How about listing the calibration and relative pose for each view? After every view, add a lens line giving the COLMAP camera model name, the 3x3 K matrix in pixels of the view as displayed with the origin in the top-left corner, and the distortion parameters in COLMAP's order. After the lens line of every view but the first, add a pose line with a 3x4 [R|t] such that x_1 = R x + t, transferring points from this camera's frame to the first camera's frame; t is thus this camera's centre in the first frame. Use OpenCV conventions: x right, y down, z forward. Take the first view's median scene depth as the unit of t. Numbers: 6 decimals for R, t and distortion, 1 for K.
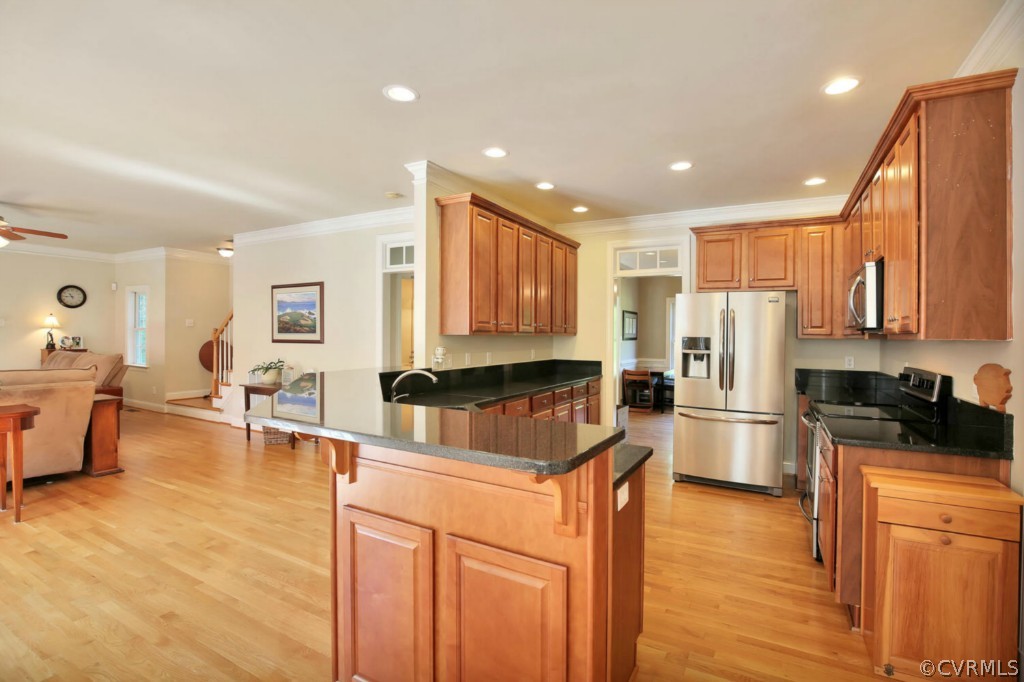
lens RADIAL K [[478.4, 0, 509.9], [0, 478.4, 333.7], [0, 0, 1]] dist [-0.027064, 0.008213]
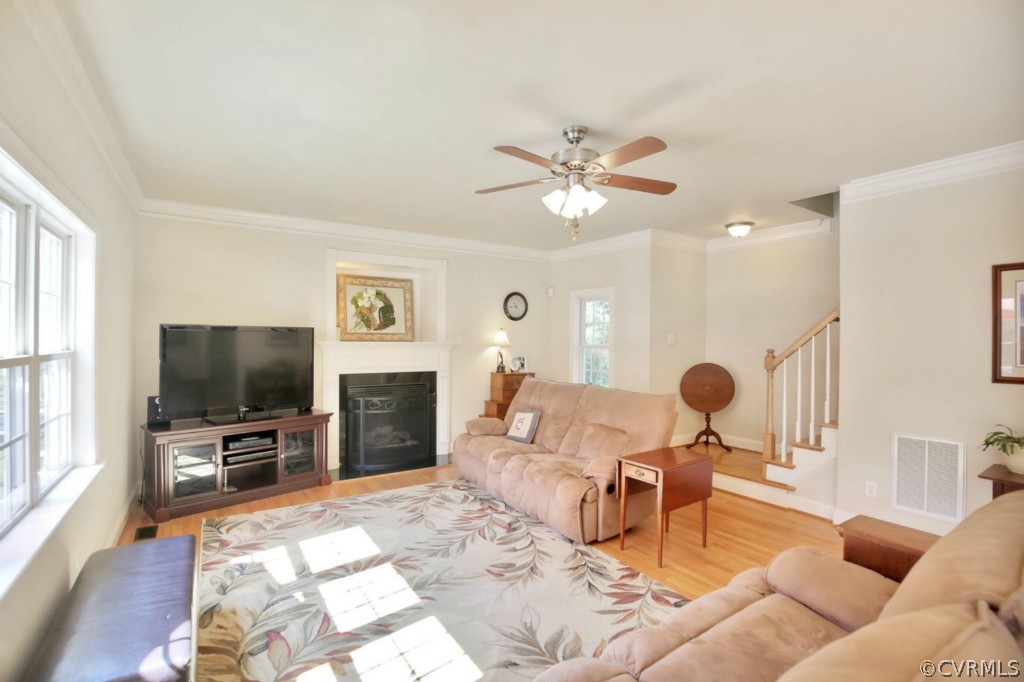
lens RADIAL K [[474.3, 0, 515.6], [0, 474.3, 341.7], [0, 0, 1]] dist [-0.024731, 0.000126]
pose [[0.890447, -0.001861, -0.455083, -0.727786], [0.001904, 0.999998, -0.000365, -0.023976], [0.455083, -0.000542, 0.890449, 0.363159]]
